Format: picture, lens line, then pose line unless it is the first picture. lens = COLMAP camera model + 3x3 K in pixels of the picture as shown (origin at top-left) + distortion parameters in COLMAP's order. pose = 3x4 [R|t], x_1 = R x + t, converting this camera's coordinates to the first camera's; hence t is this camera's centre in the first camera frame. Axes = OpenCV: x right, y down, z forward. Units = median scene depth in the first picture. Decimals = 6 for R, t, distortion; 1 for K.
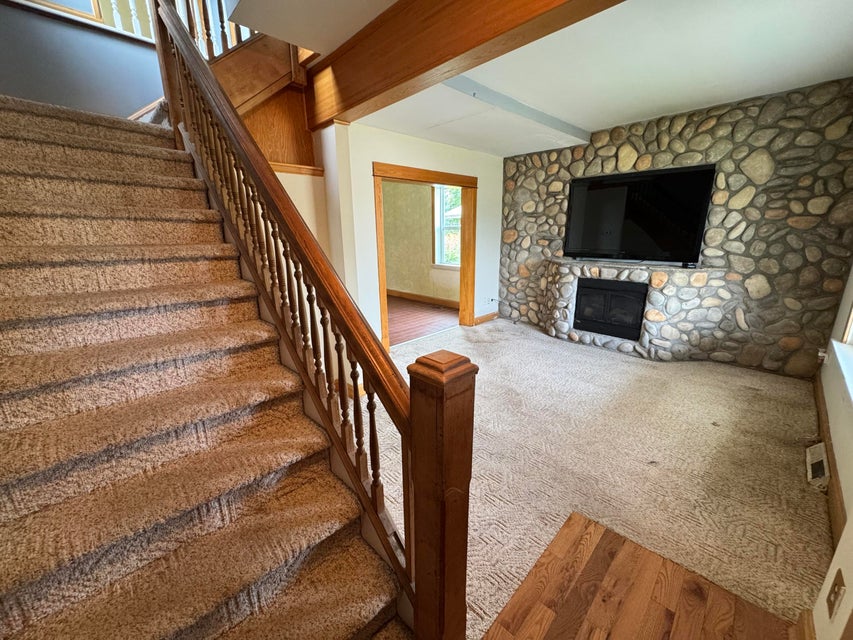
lens RADIAL K [[341.7, 0, 426.9], [0, 341.7, 320.6], [0, 0, 1]] dist [-0.001636, 0.000229]
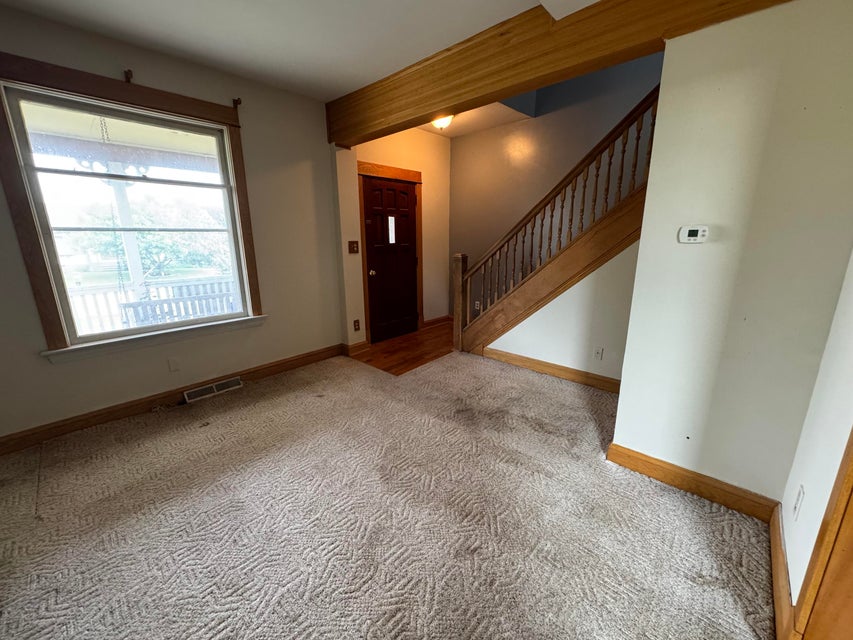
lens RADIAL K [[341.7, 0, 426.1], [0, 341.7, 317.5], [0, 0, 1]] dist [-0.001636, 0.000229]
pose [[-0.998358, 0.035437, -0.045004, 0.243294], [0.010023, 0.881619, 0.471855, -0.422502], [0.056398, 0.470629, -0.880527, 1.749099]]
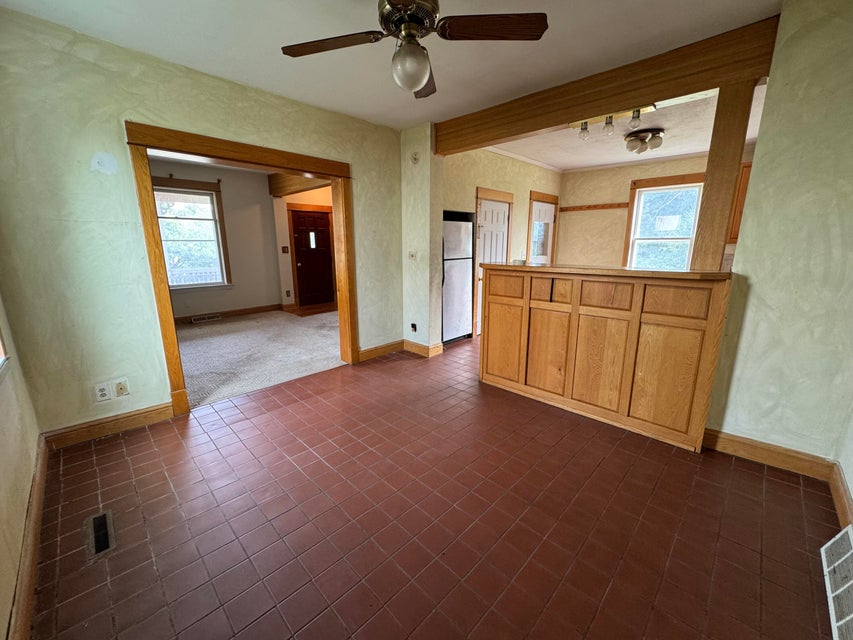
lens RADIAL K [[341.7, 0, 423.3], [0, 341.7, 317.4], [0, 0, 1]] dist [-0.001636, 0.000229]
pose [[-0.999453, 0.025169, -0.021449, -0.523133], [0.012621, 0.889849, 0.456080, -0.730617], [0.030566, 0.455560, -0.889680, 2.934358]]
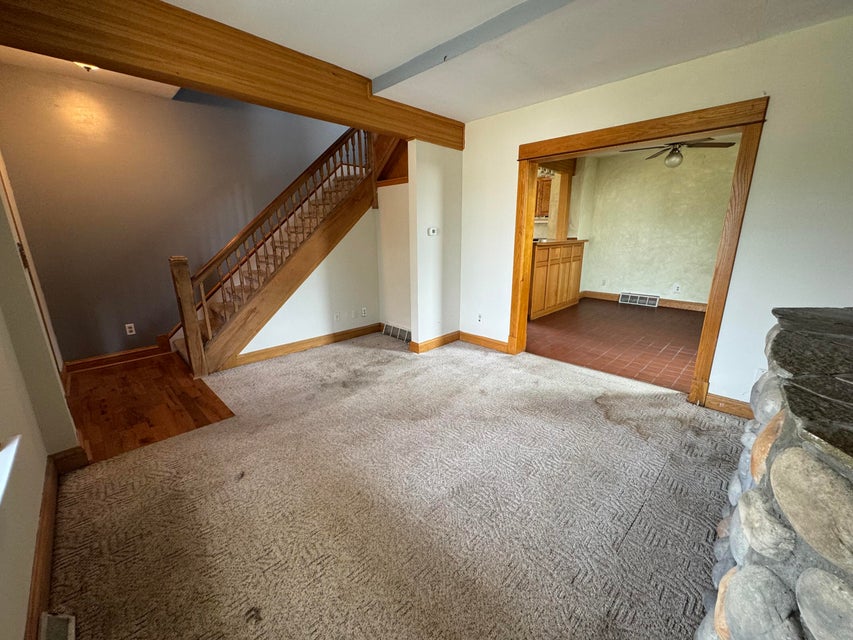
lens RADIAL K [[341.7, 0, 424.4], [0, 341.7, 318.9], [0, 0, 1]] dist [-0.001636, 0.000229]
pose [[0.008831, 0.263851, -0.964523, 1.199780], [-0.248231, 0.934947, 0.253487, -0.268722], [0.968660, 0.237186, 0.073753, 1.095804]]
